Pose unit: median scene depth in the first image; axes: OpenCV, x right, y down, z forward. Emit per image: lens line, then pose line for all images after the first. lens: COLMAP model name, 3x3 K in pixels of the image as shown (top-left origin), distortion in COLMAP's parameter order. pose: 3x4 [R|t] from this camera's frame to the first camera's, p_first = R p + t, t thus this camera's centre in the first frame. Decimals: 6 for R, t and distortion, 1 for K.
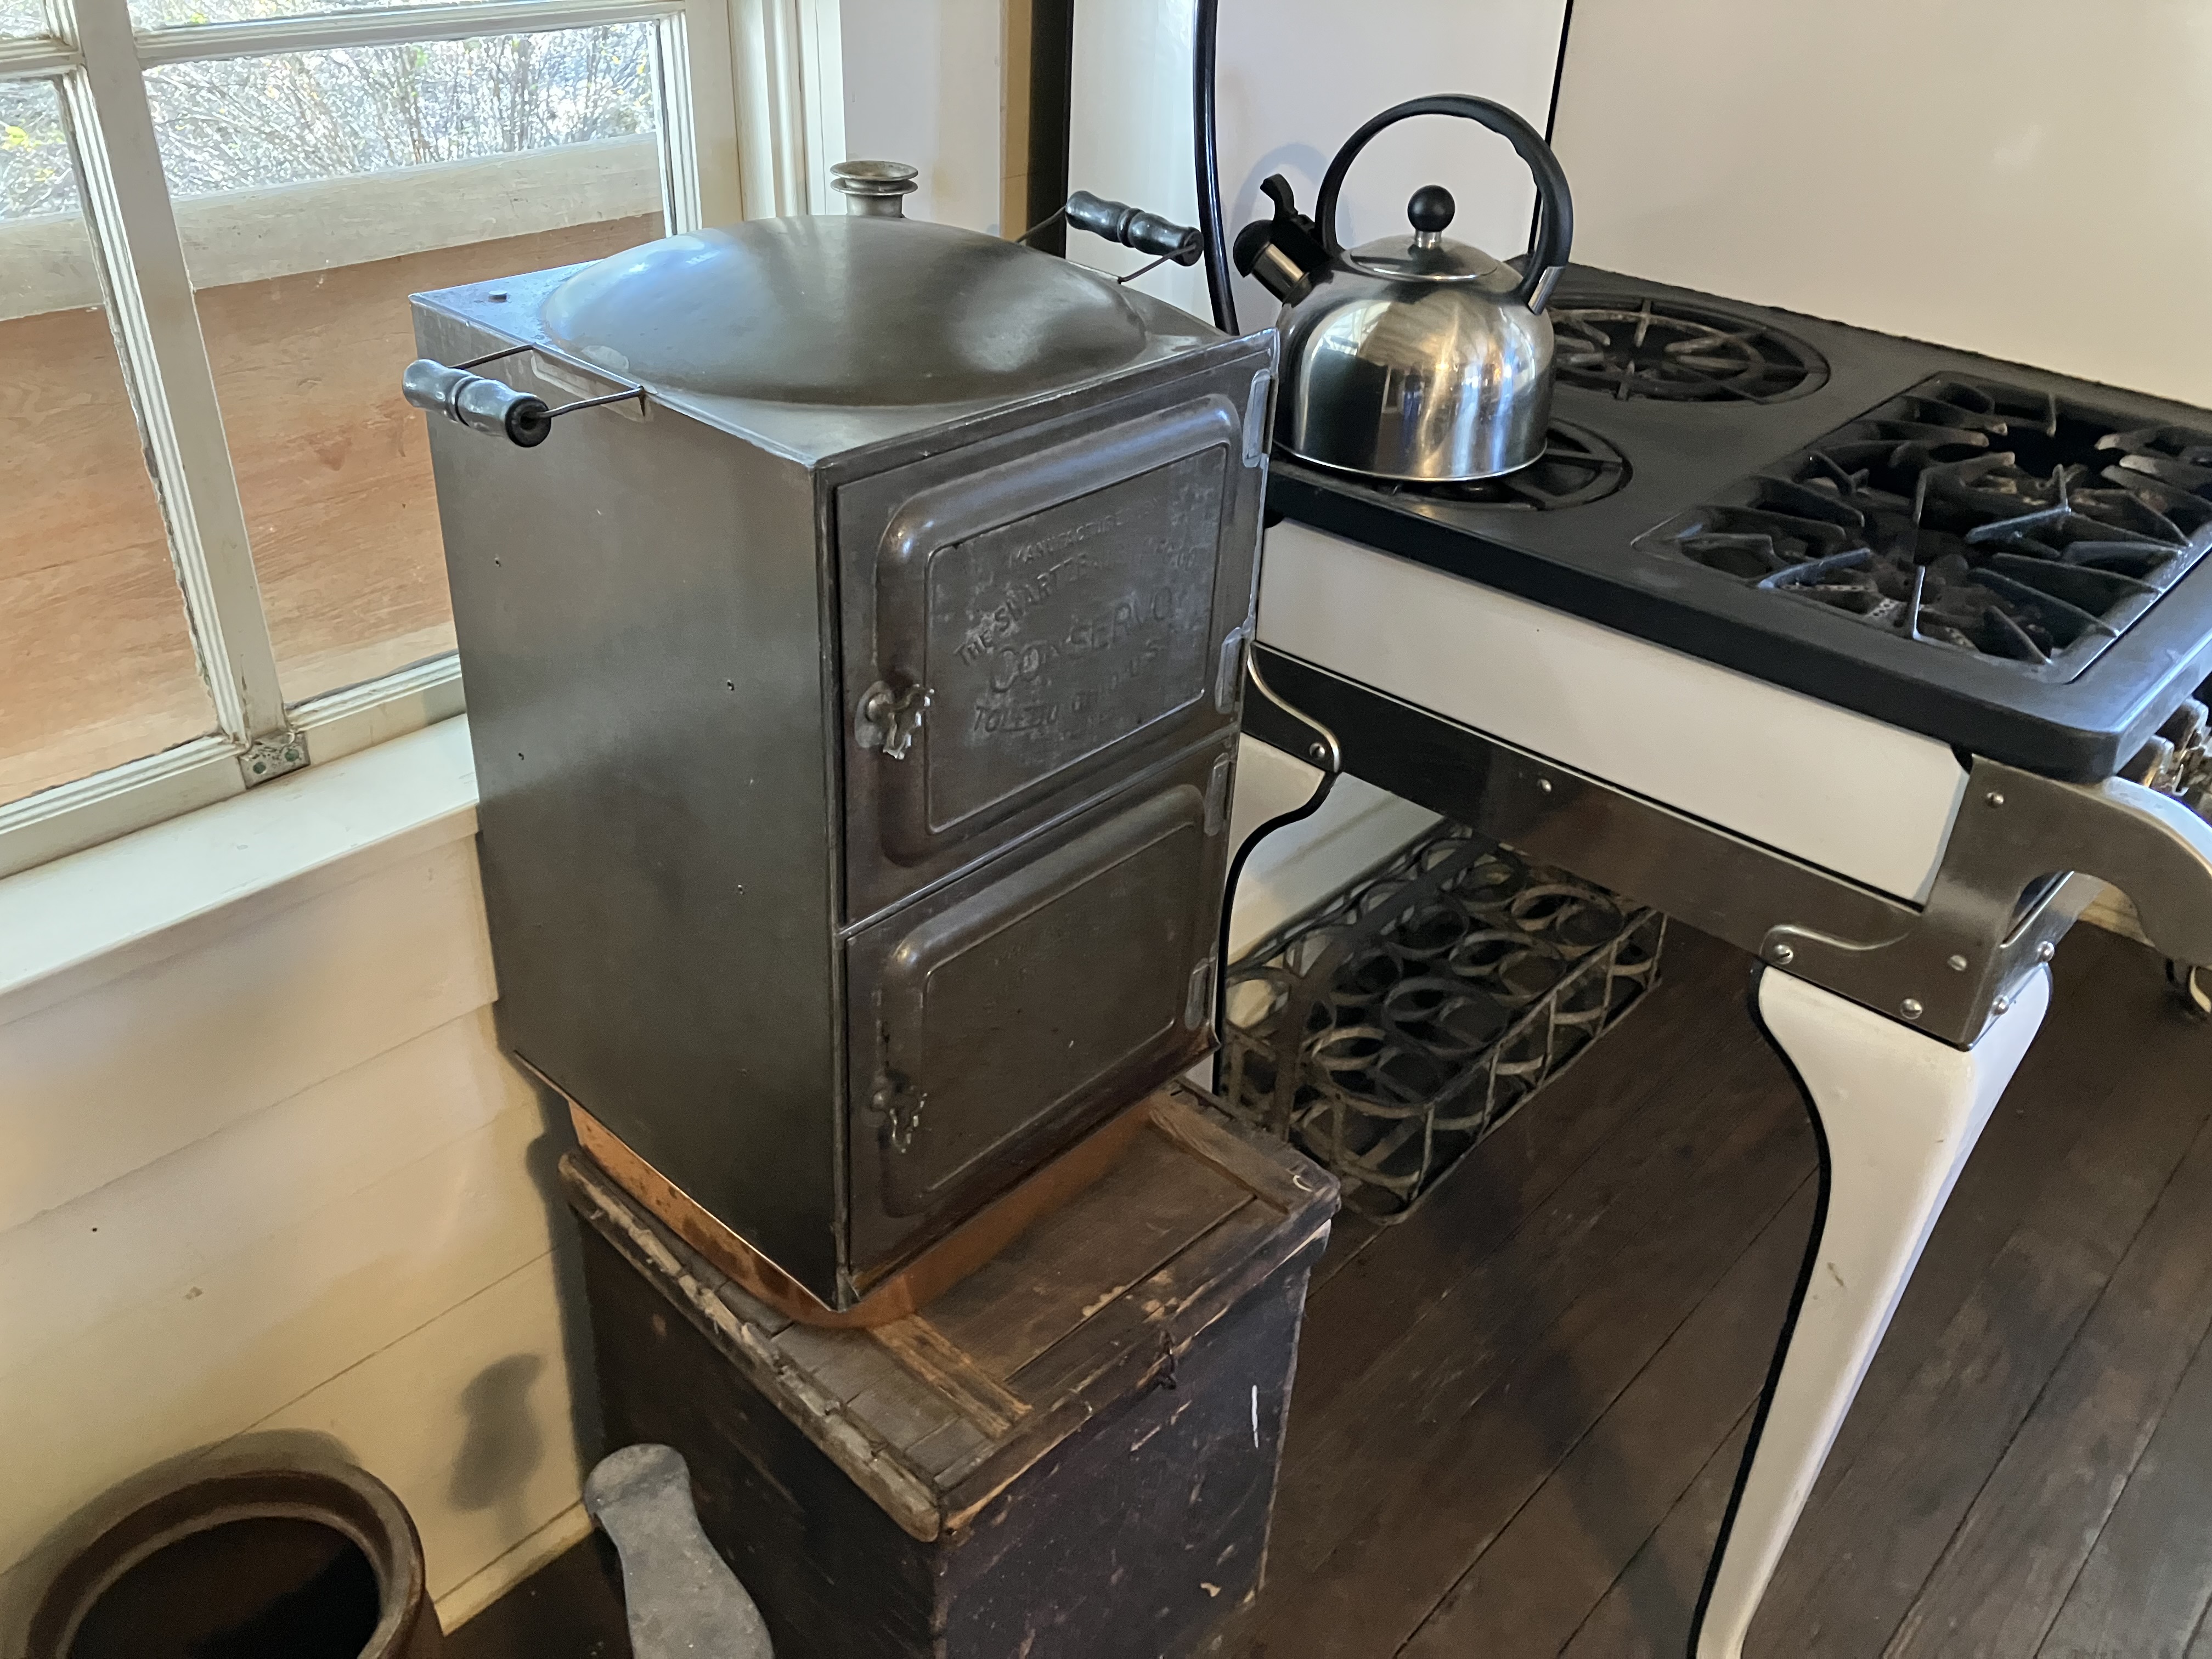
lens RADIAL K [[1819.4, 0, 1100.1], [0, 1819.4, 829.1], [0, 0, 1]] dist [0.007324, 0.003932]
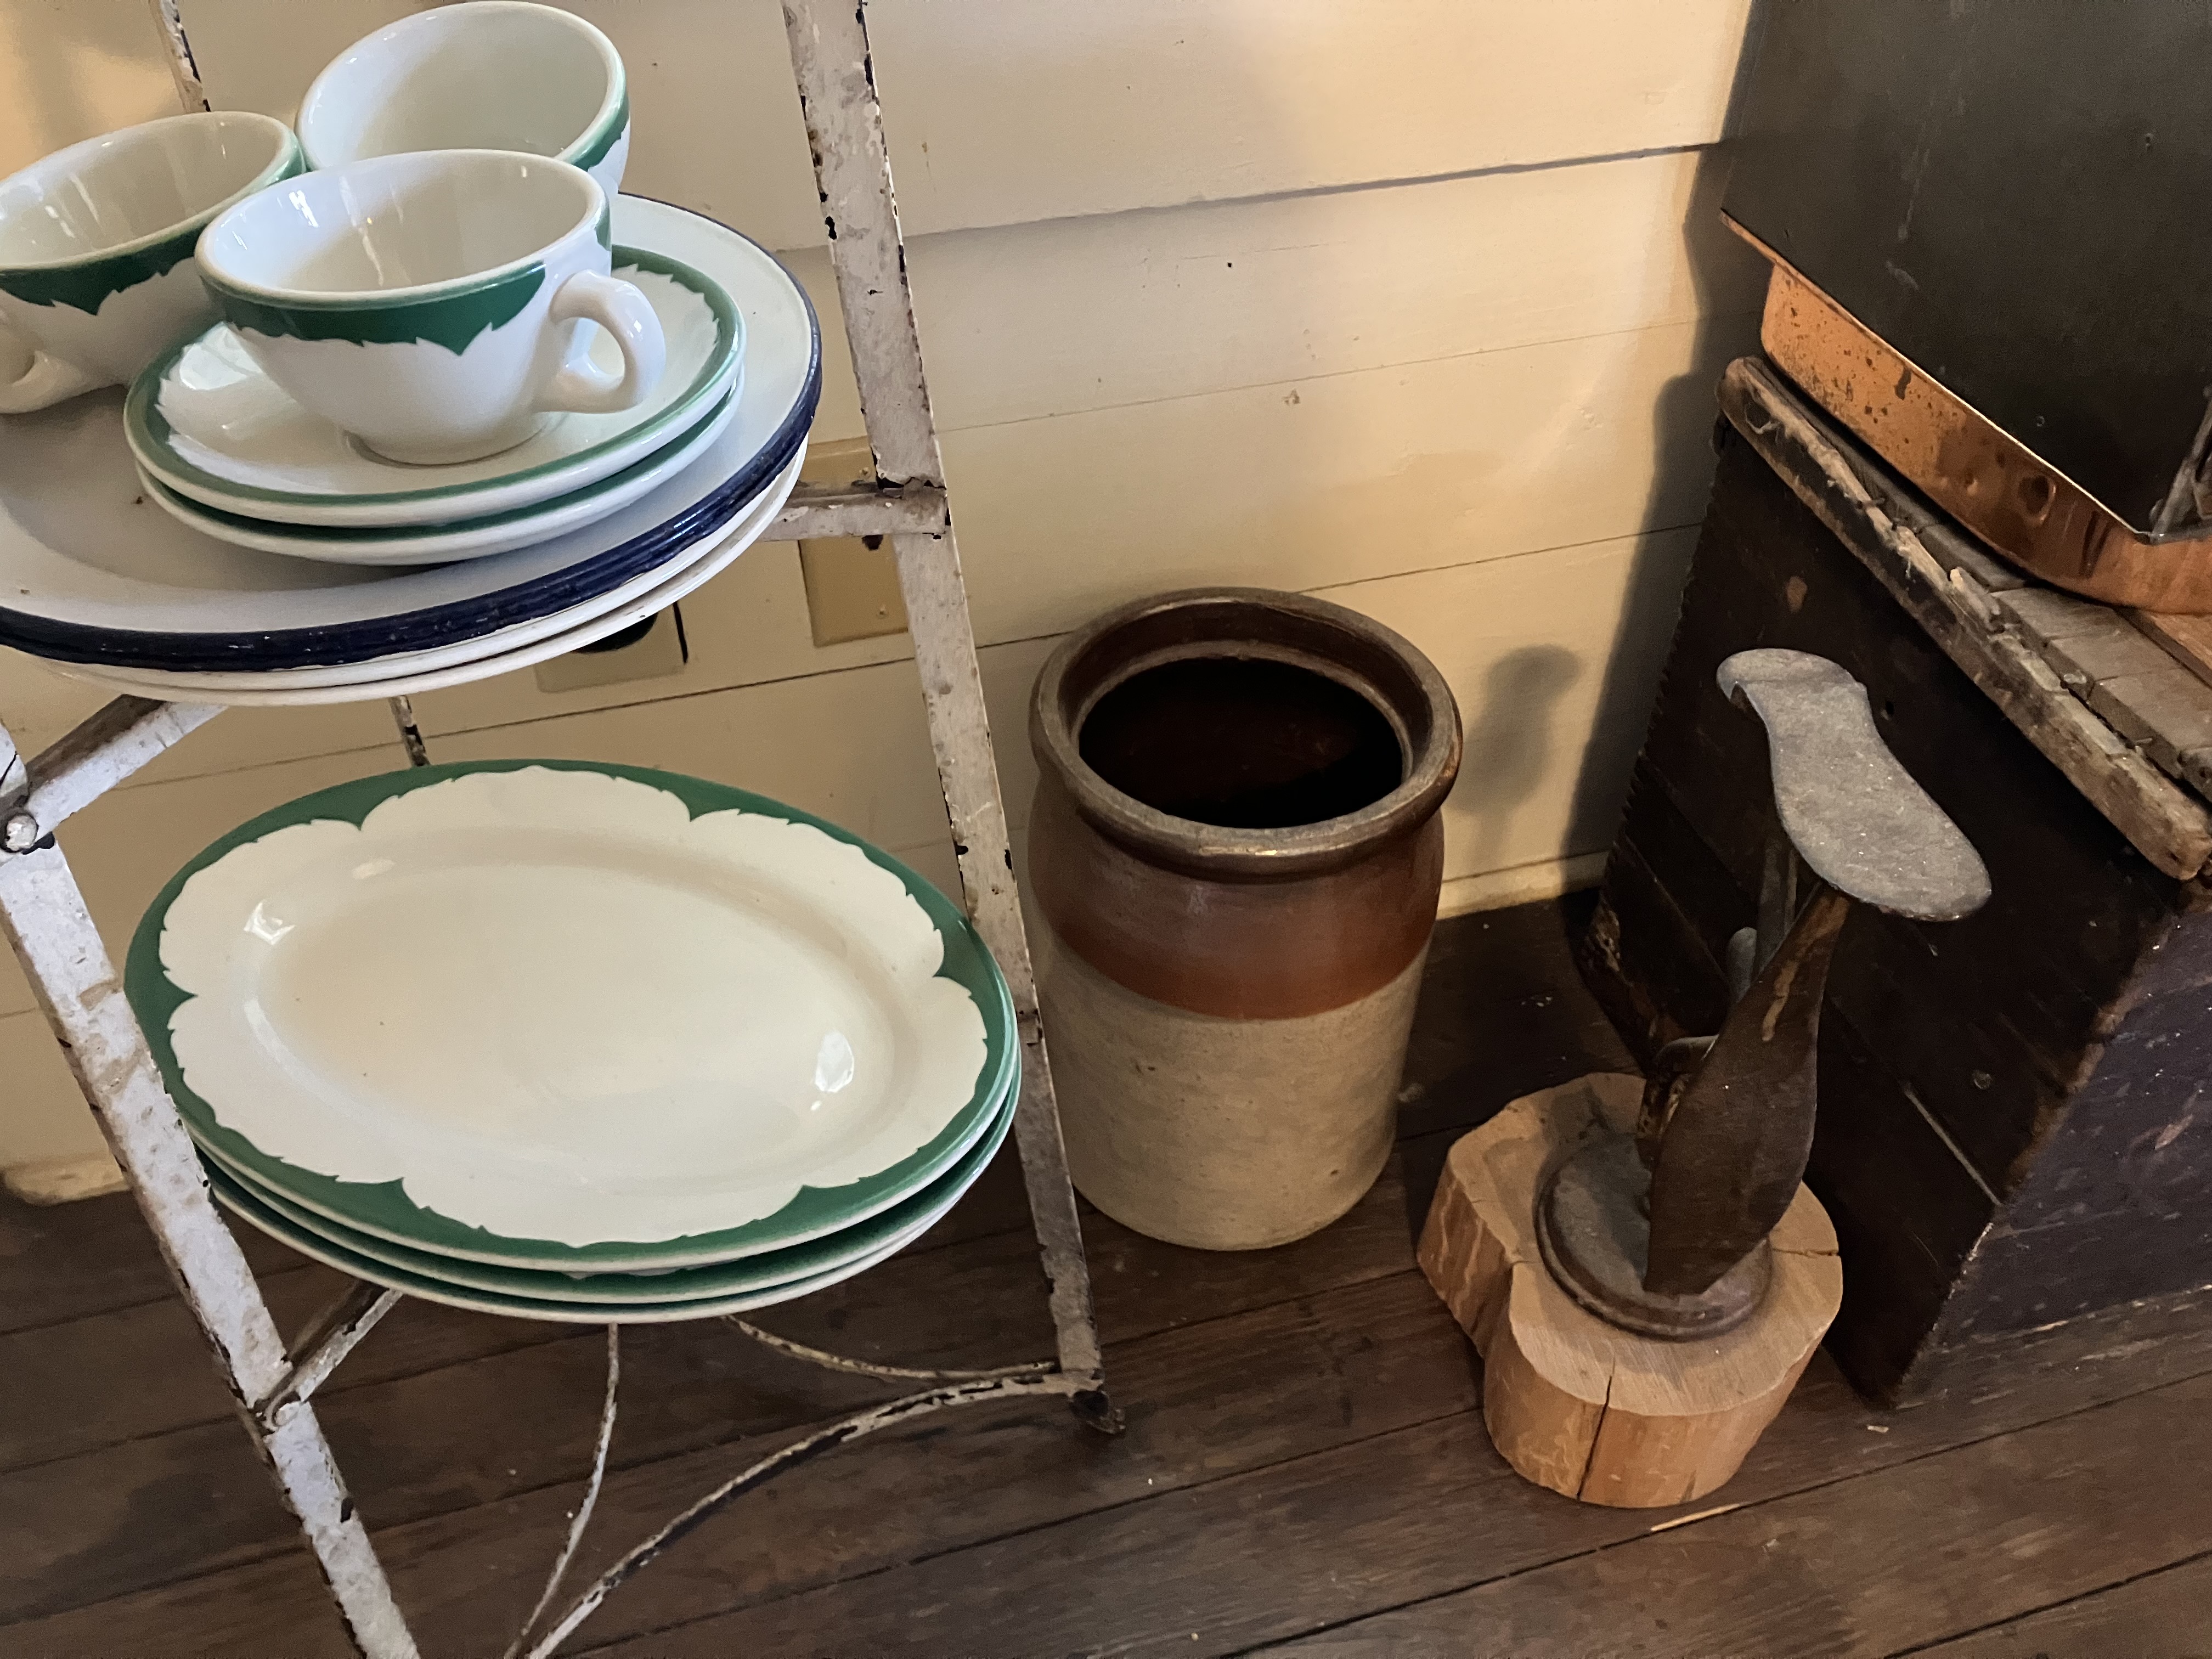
lens RADIAL K [[1819.4, 0, 1110.0], [0, 1819.4, 831.3], [0, 0, 1]] dist [0.007324, 0.003932]
pose [[0.851254, 0.316218, -0.418776, -0.145857], [-0.243152, 0.944890, 0.219227, 0.298359], [0.465020, -0.084791, 0.881230, 0.176683]]
